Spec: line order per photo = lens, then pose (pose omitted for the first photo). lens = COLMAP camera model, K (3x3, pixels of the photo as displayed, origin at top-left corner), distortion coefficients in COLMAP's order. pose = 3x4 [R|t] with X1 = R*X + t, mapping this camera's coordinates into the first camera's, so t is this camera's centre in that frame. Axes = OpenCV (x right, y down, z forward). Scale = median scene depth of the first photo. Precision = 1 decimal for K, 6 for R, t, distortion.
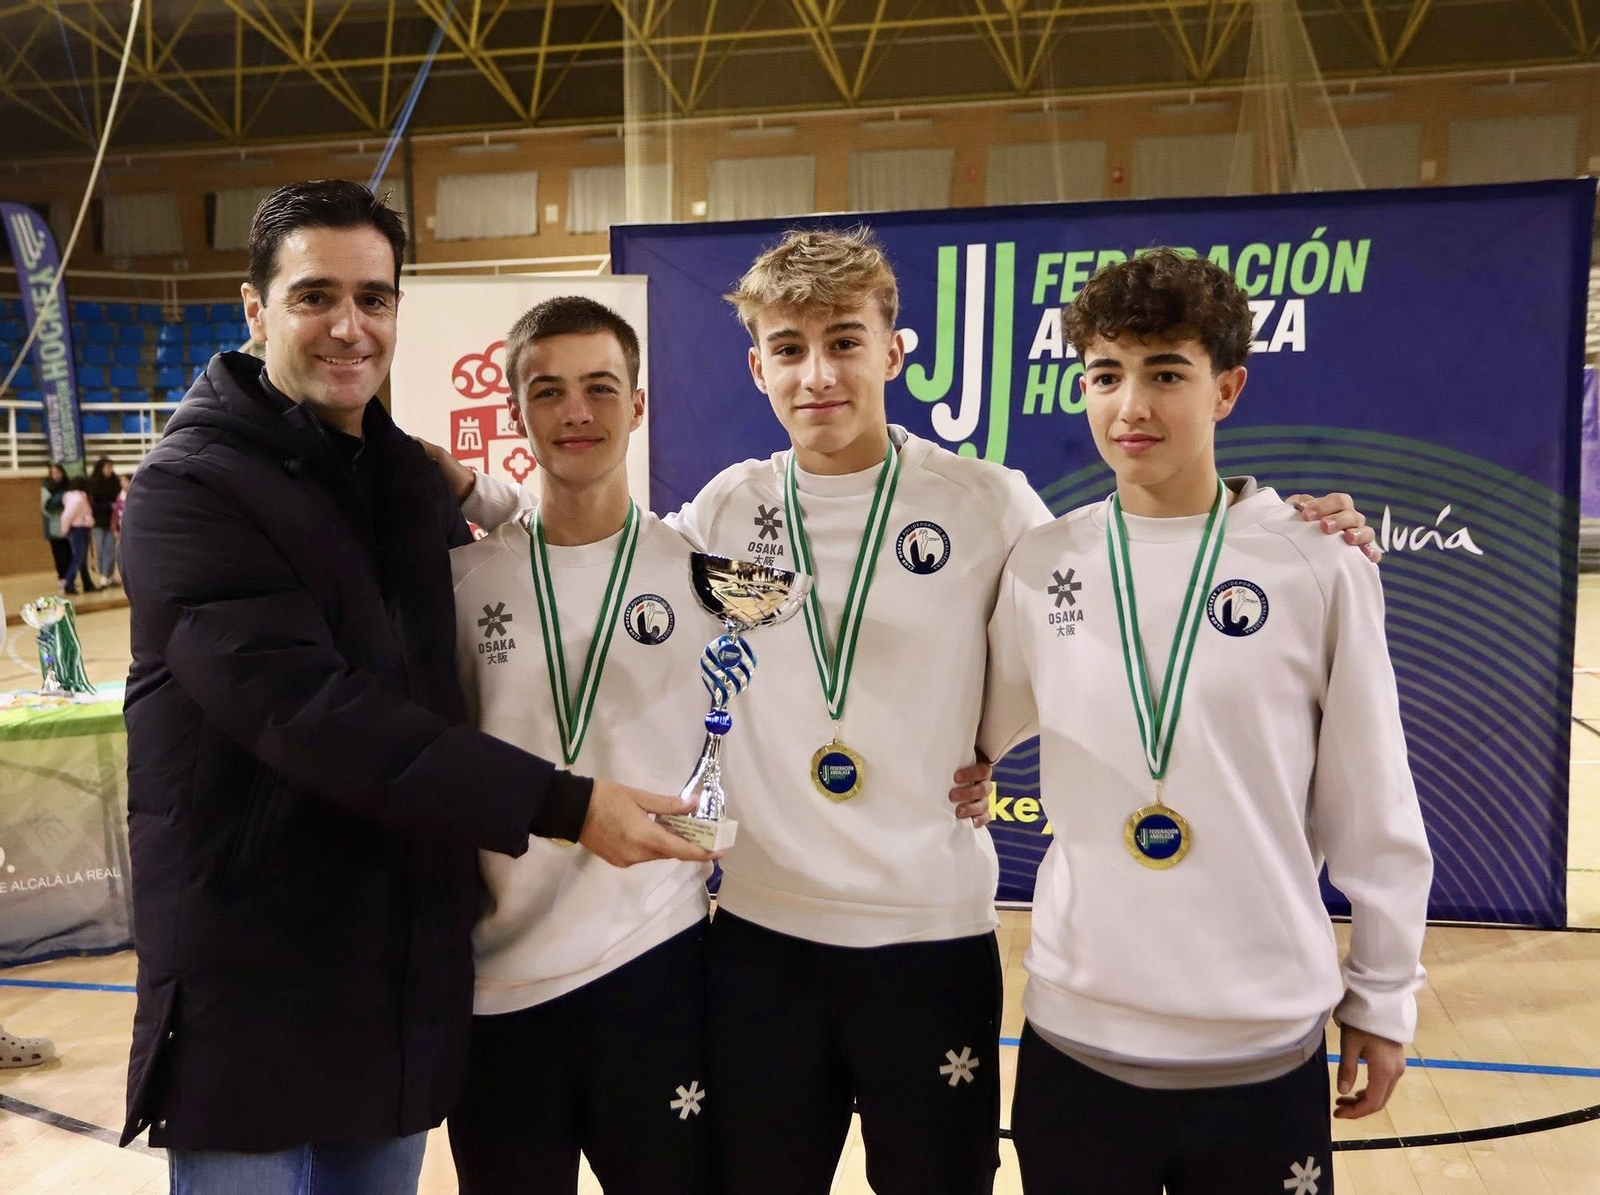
lens RADIAL K [[1579.3, 0, 770.7], [0, 1579.3, 604.0], [0, 0, 1]] dist [-0.011732, 0.020903]
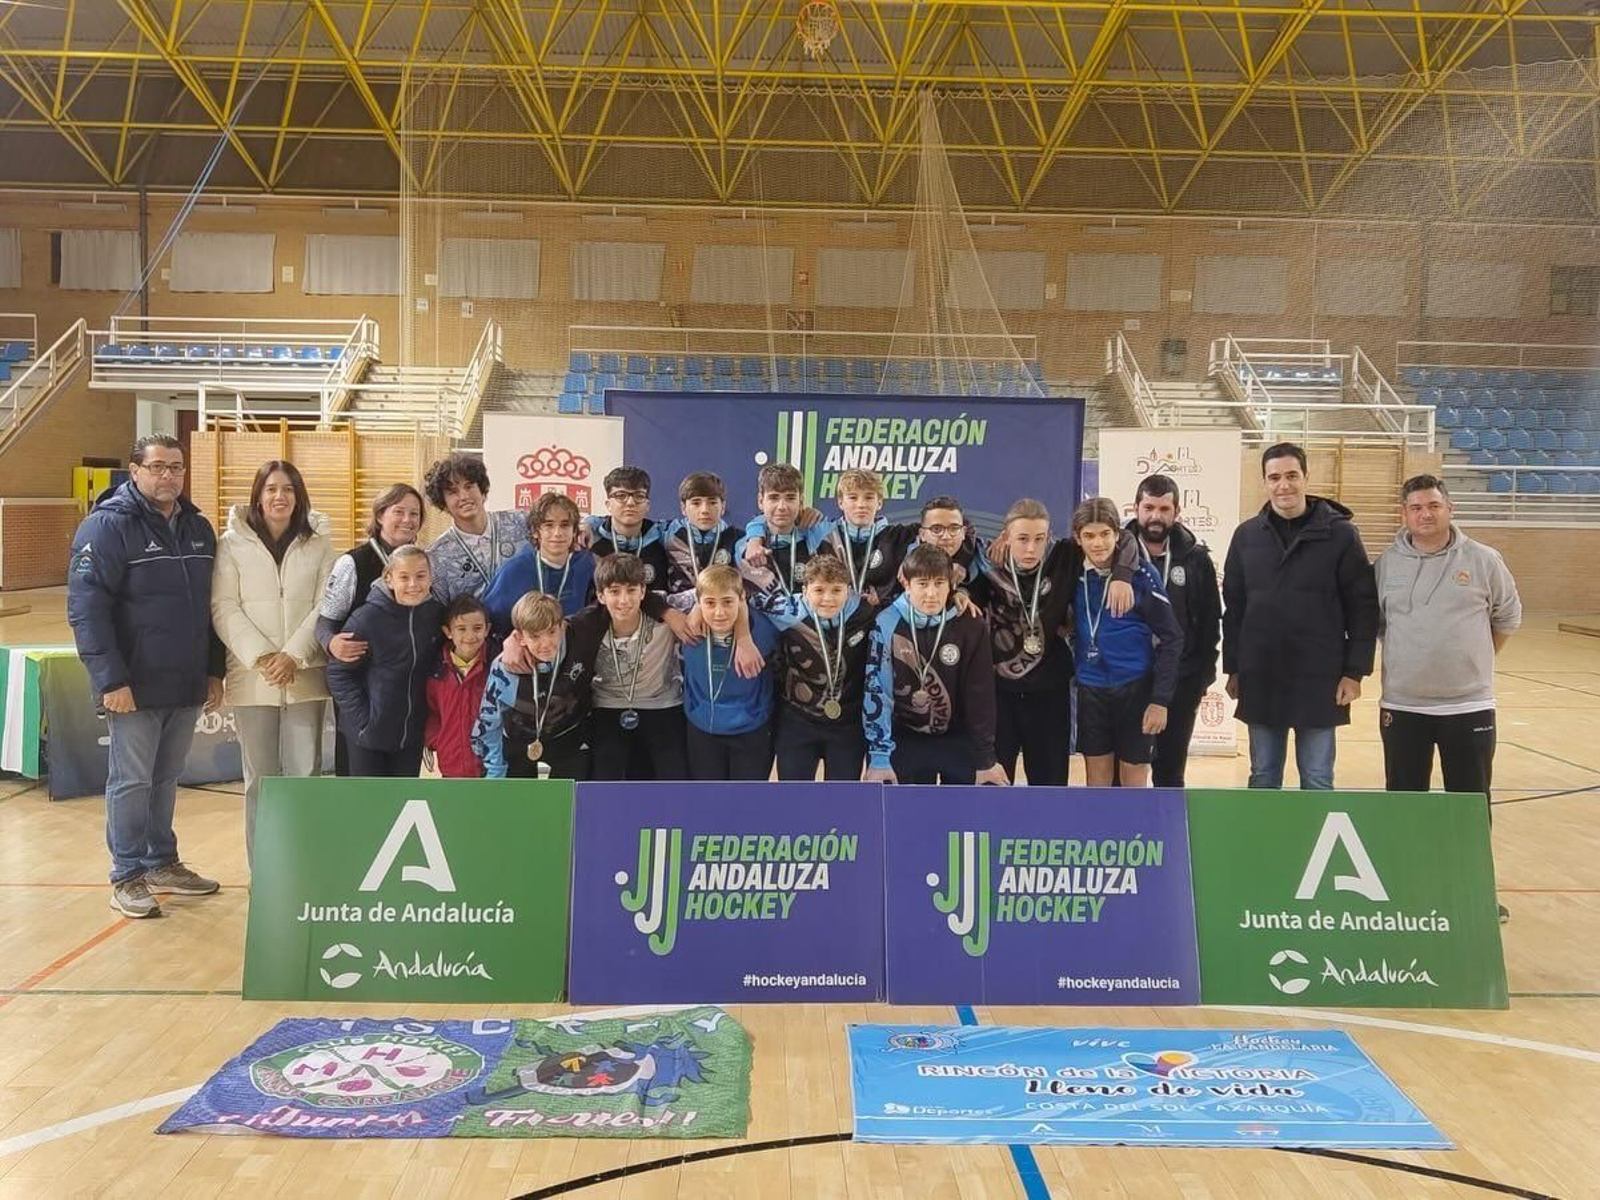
lens RADIAL K [[1672.6, 0, 809.4], [0, 1672.6, 596.1], [0, 0, 1]] dist [0.101451, -0.301732]
pose [[0.970824, 0.019410, 0.239006, -0.086134], [-0.009380, 0.999030, -0.043030, 0.022757], [-0.239609, 0.039532, 0.970064, -0.251063]]
